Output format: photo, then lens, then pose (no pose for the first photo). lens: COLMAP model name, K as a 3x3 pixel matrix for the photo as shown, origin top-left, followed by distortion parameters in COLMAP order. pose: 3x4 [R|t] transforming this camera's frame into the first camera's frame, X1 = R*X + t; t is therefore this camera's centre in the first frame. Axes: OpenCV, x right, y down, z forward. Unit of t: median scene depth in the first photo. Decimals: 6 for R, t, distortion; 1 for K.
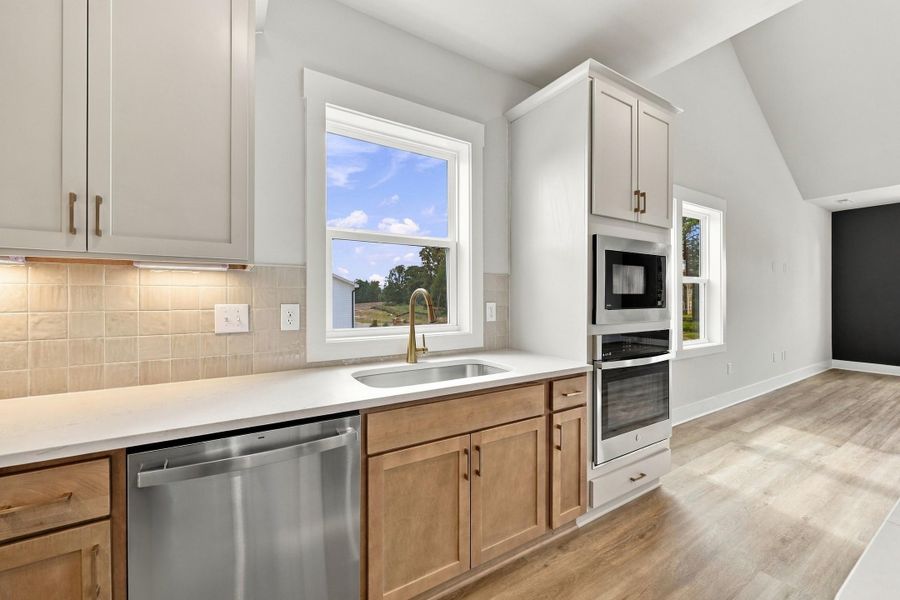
lens RADIAL K [[362.3, 0, 450.0], [0, 362.3, 297.5], [0, 0, 1]] dist [0.000163, 0.000219]
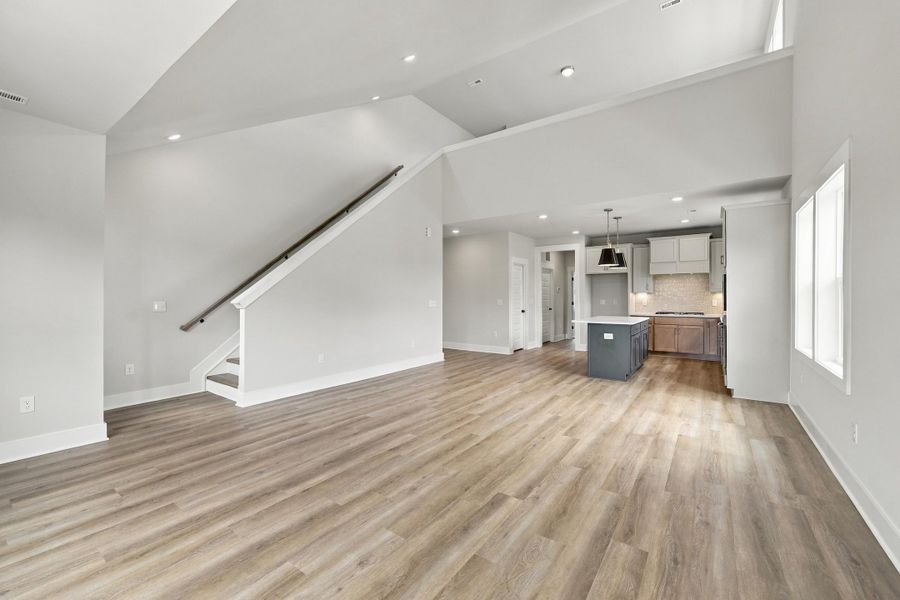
lens RADIAL K [[362.3, 0, 450.0], [0, 362.3, 297.5], [0, 0, 1]] dist [0.000163, 0.000219]
pose [[-0.928280, 0.002973, -0.371870, 3.357833], [0.000960, 0.999984, 0.005599, -0.032603], [0.371881, 0.004840, -0.928268, 2.775303]]
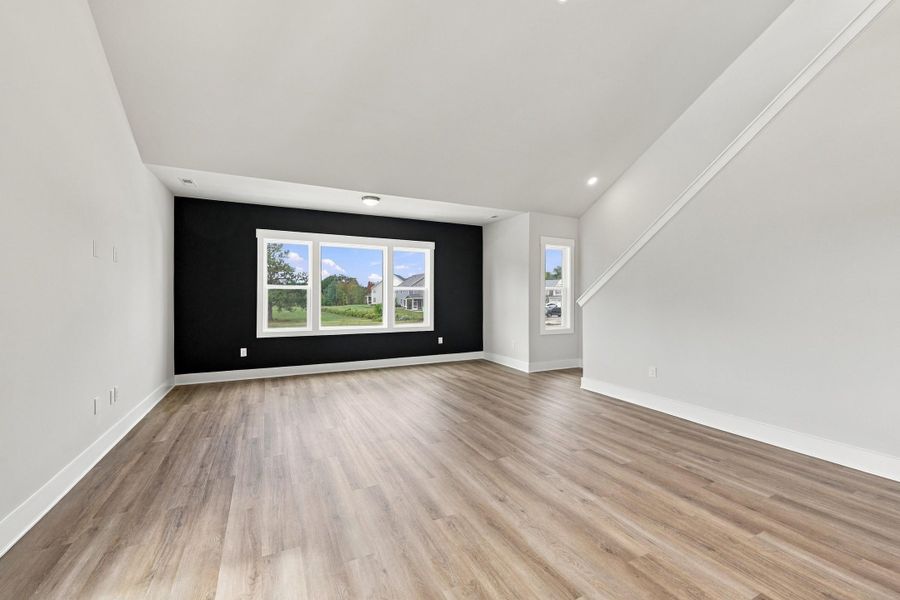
lens RADIAL K [[362.3, 0, 450.0], [0, 362.3, 297.5], [0, 0, 1]] dist [0.000163, 0.000219]
pose [[0.090436, -0.002774, 0.995898, 0.939165], [-0.000687, 0.999996, 0.002847, -0.027074], [-0.995902, -0.000942, 0.090434, 0.975958]]
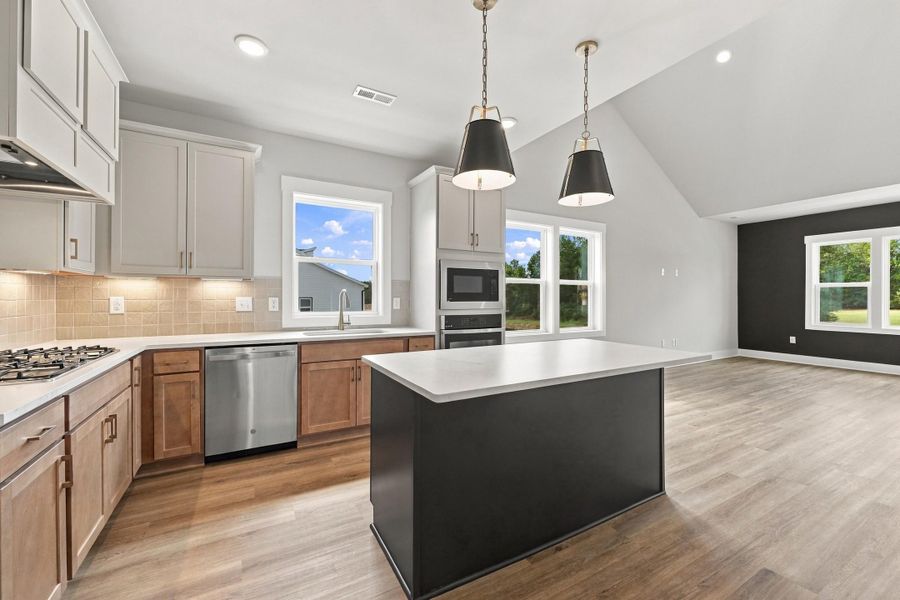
lens RADIAL K [[366.7, 0, 450.1], [0, 366.7, 297.8], [0, 0, 1]] dist [-0.000985, -0.000152]
pose [[0.998699, 0.001454, -0.050977, 0.537829], [-0.001454, 0.999999, 0.000033, 0.016385], [0.050977, 0.000041, 0.998700, -0.816722]]
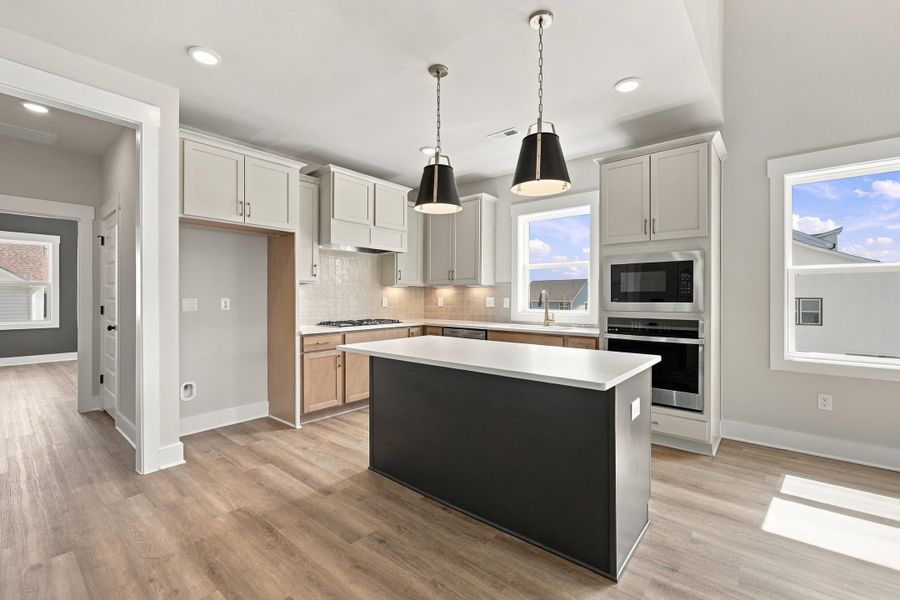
lens RADIAL K [[388.9, 0, 450.0], [0, 388.9, 297.8], [0, 0, 1]] dist [-0.002655, -0.000325]
pose [[0.298131, -0.000424, -0.954525, 1.883801], [-0.002822, 0.999995, -0.001326, 0.020545], [0.954521, 0.003089, 0.298129, -0.209926]]
